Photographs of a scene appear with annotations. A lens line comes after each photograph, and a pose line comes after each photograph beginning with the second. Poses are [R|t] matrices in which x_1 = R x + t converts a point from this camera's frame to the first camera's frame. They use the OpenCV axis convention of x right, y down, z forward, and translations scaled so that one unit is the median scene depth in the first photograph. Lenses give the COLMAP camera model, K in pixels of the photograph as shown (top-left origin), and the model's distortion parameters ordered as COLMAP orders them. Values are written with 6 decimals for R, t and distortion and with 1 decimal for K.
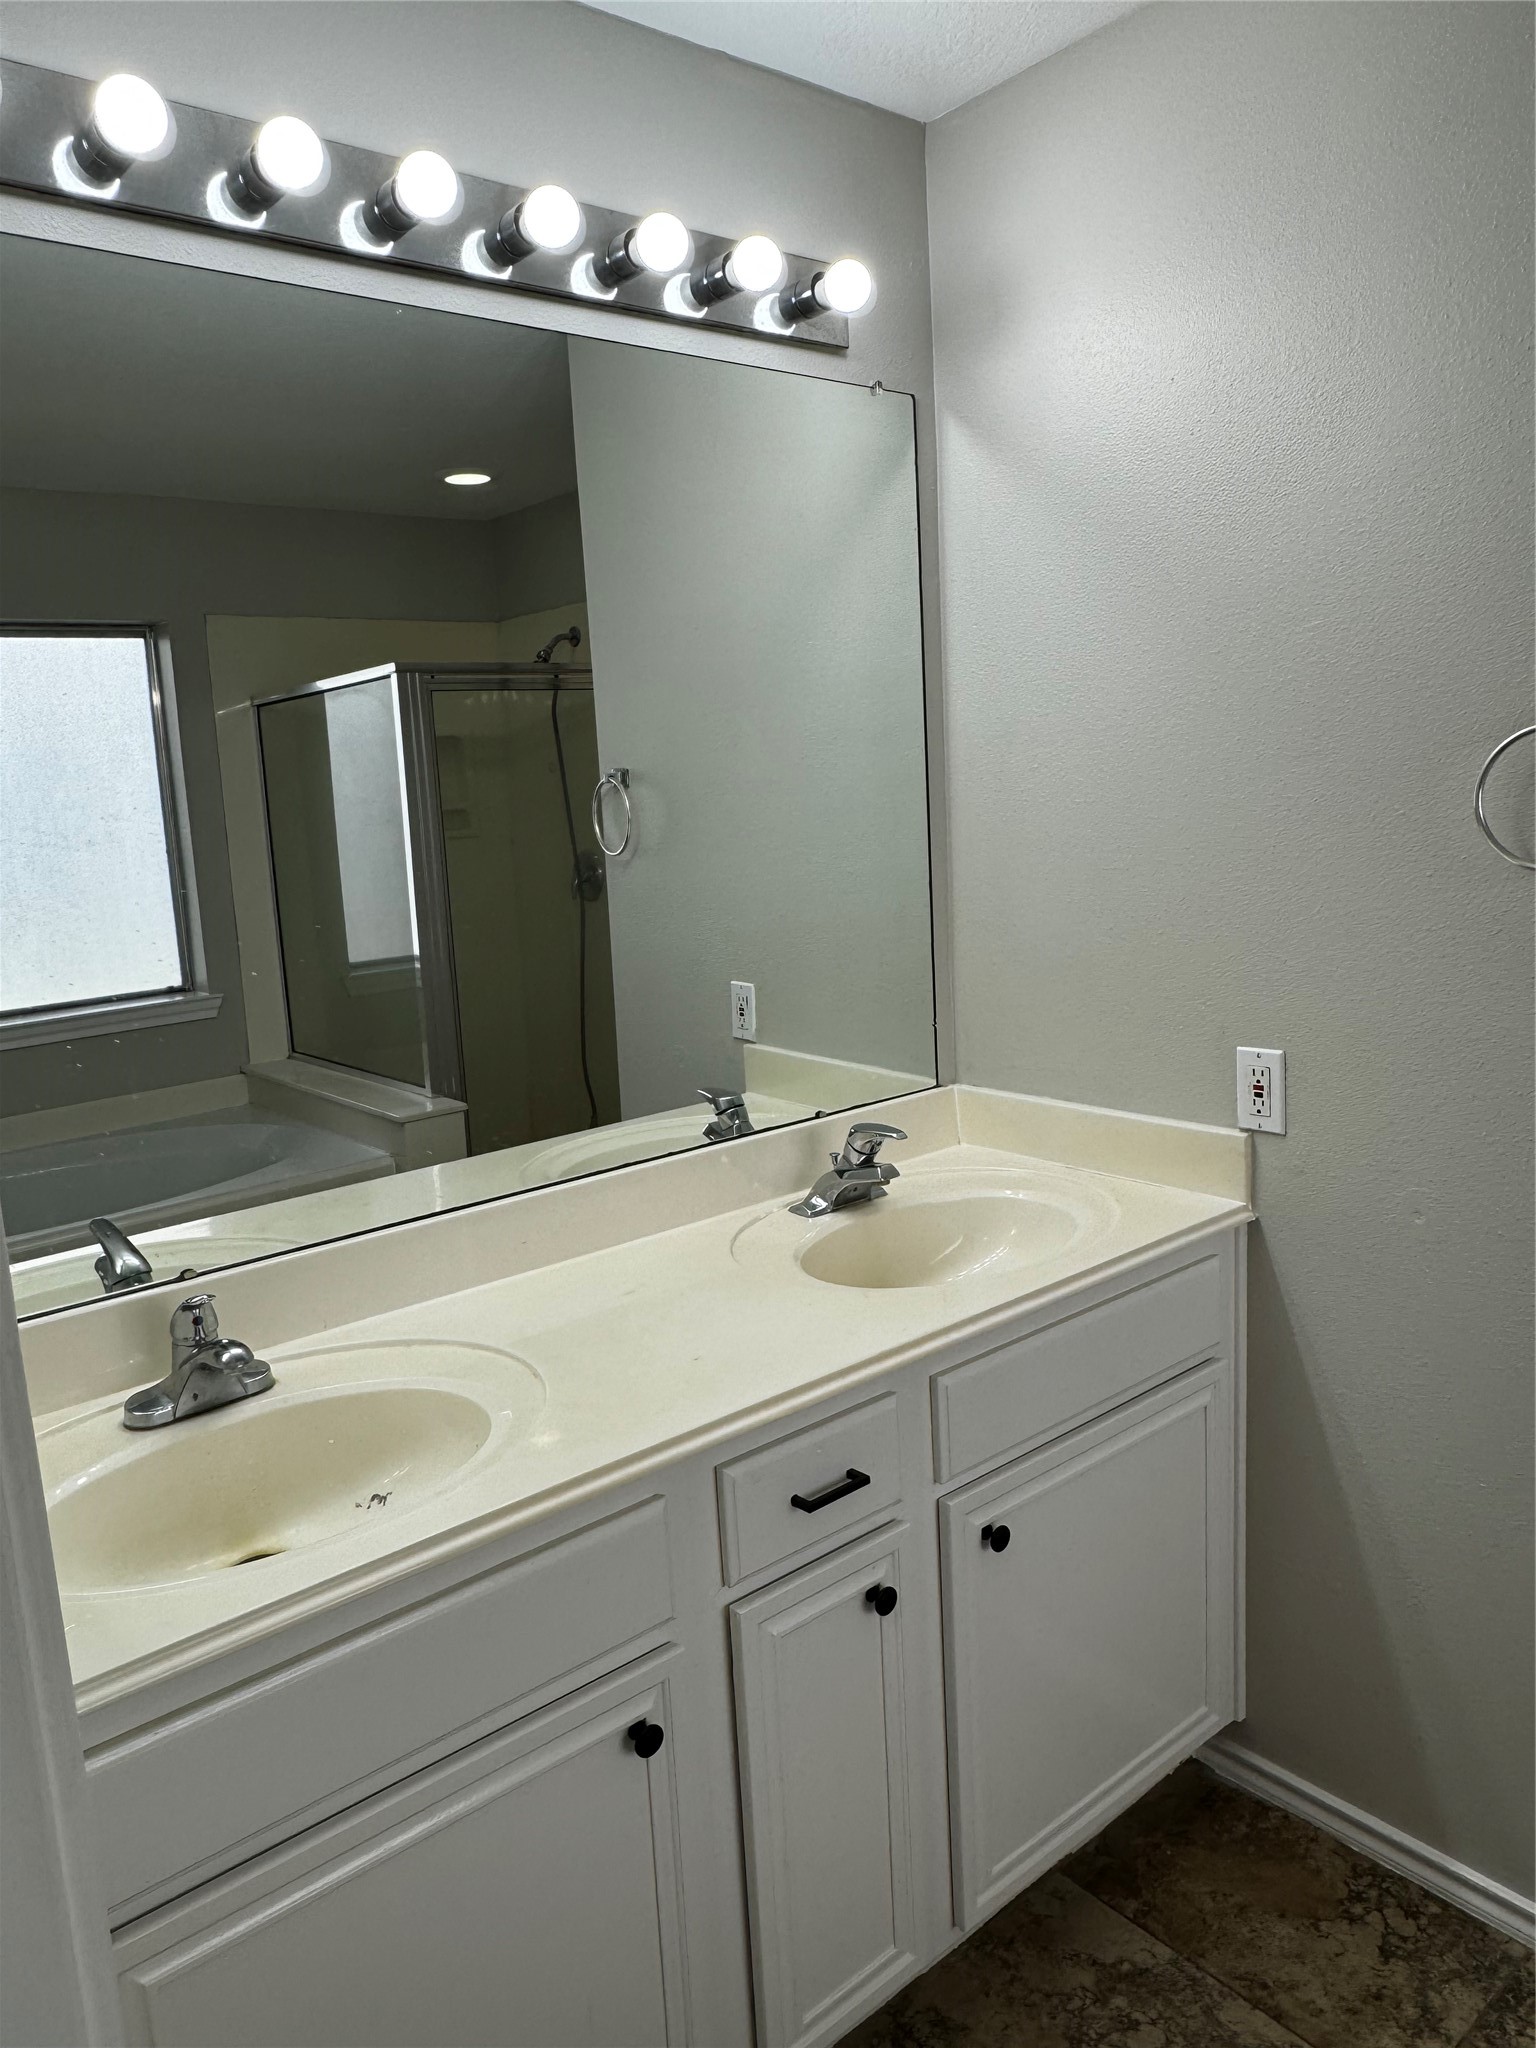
lens RADIAL K [[1432.1, 0, 771.2], [0, 1432.1, 1012.0], [0, 0, 1]] dist [-0.007414, 0.003479]
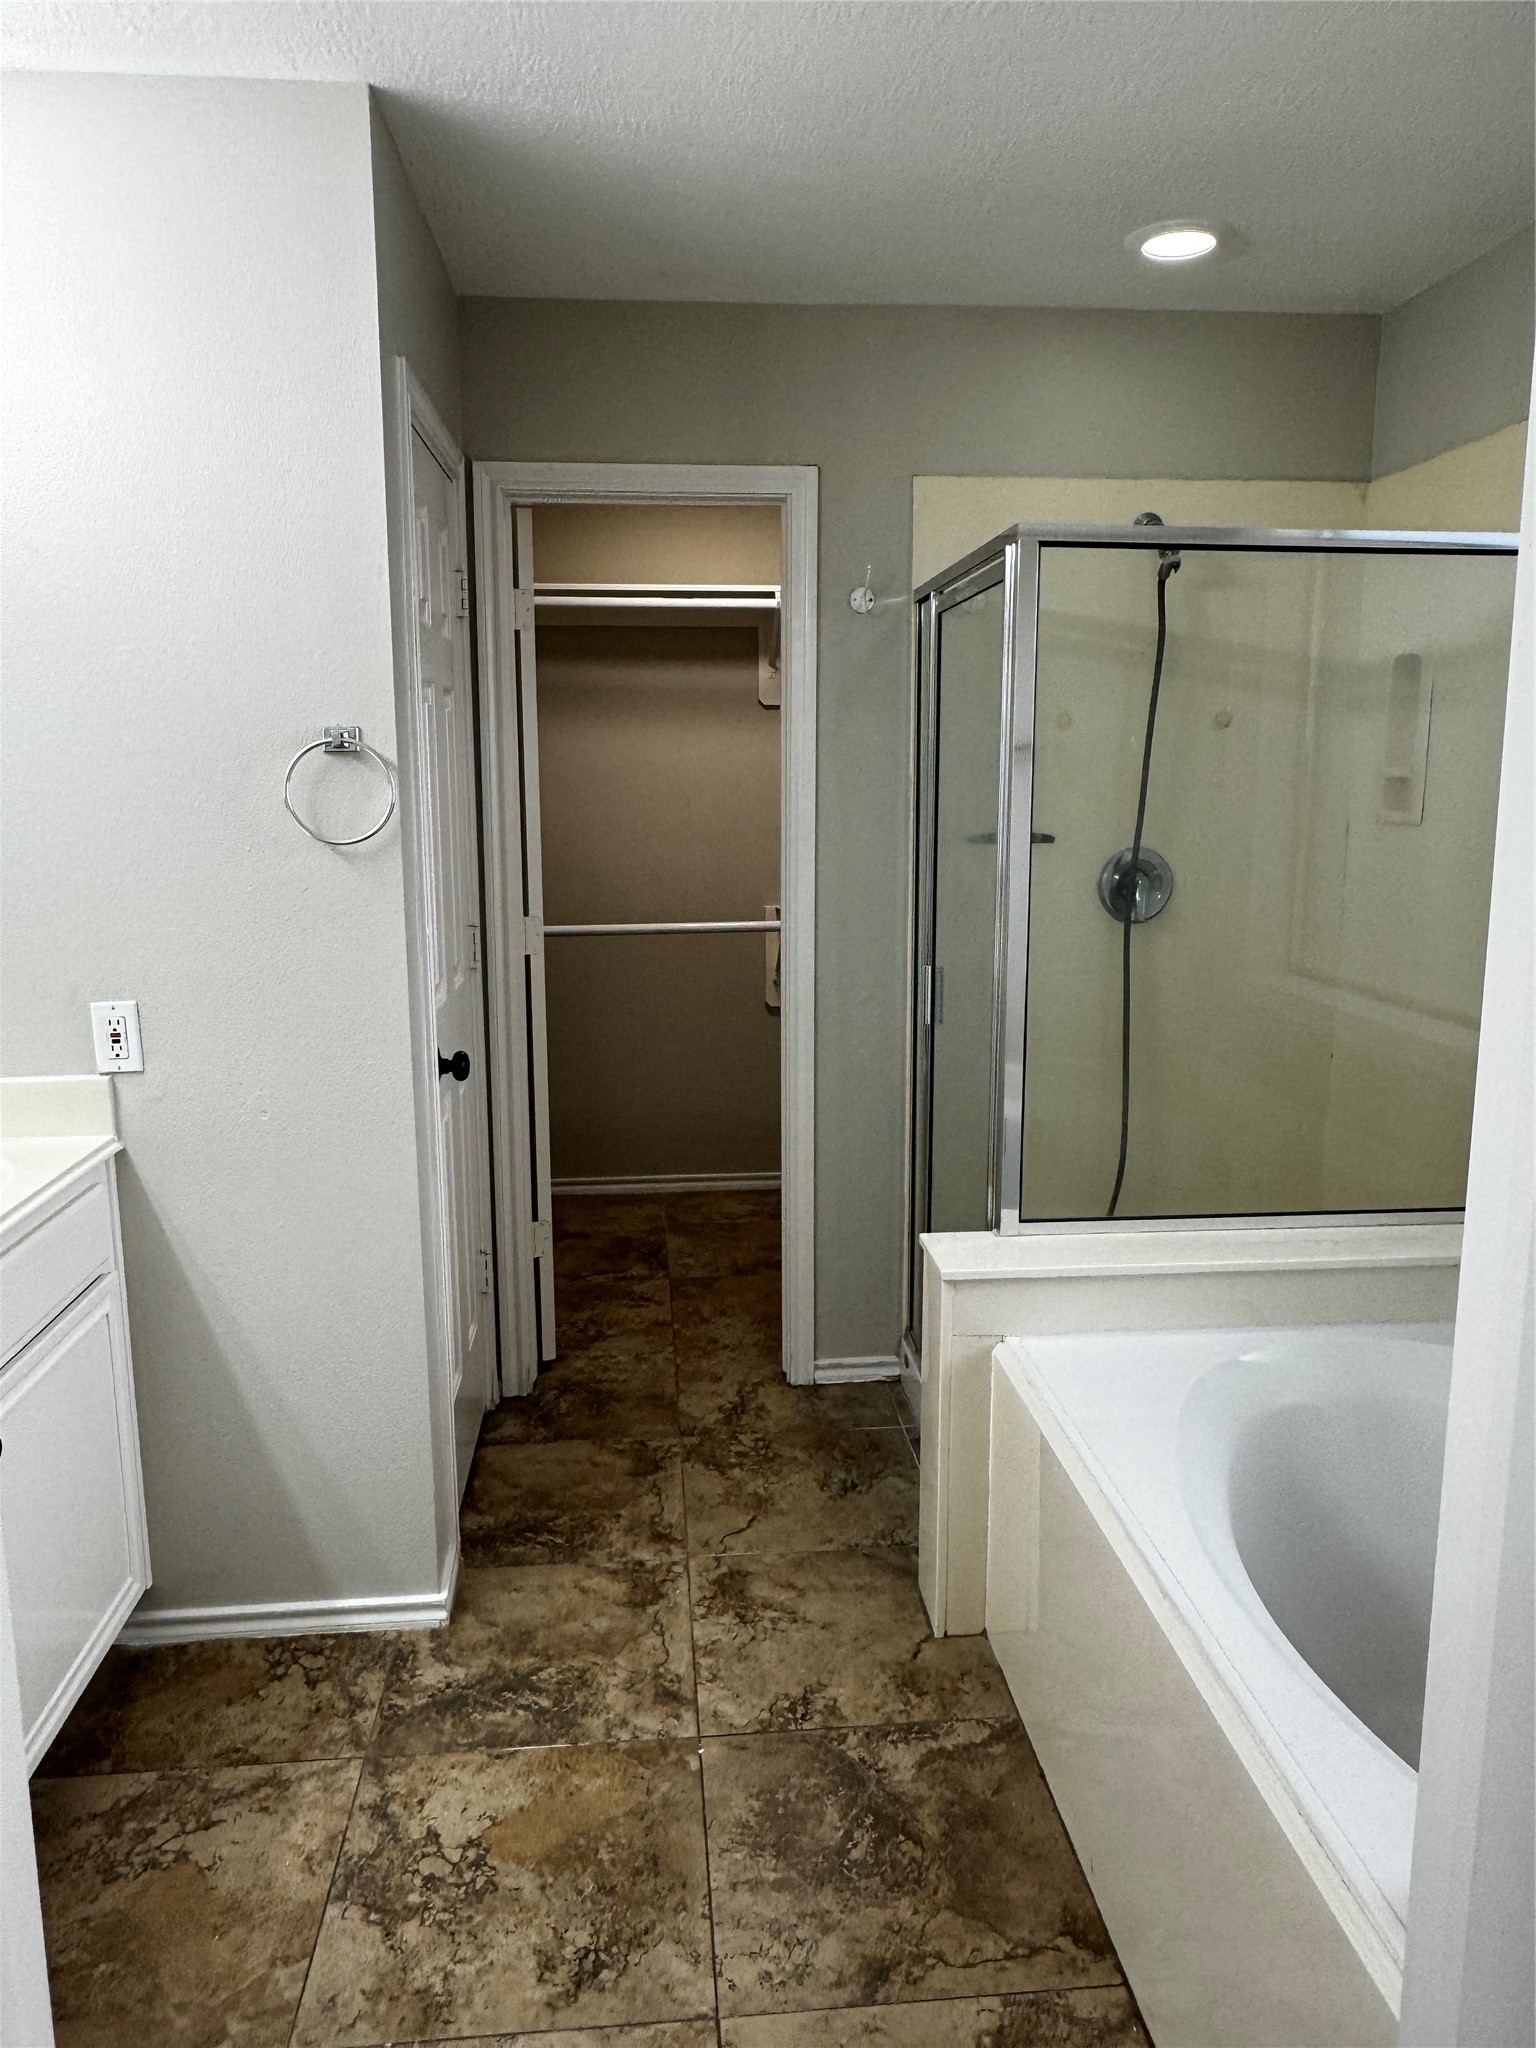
lens RADIAL K [[1432.1, 0, 778.3], [0, 1432.1, 1025.8], [0, 0, 1]] dist [-0.007414, 0.003479]
pose [[0.567713, -0.099561, 0.817184, -0.317336], [0.109822, 0.992947, 0.044680, 0.053690], [-0.815868, 0.064379, 0.574643, -0.124046]]
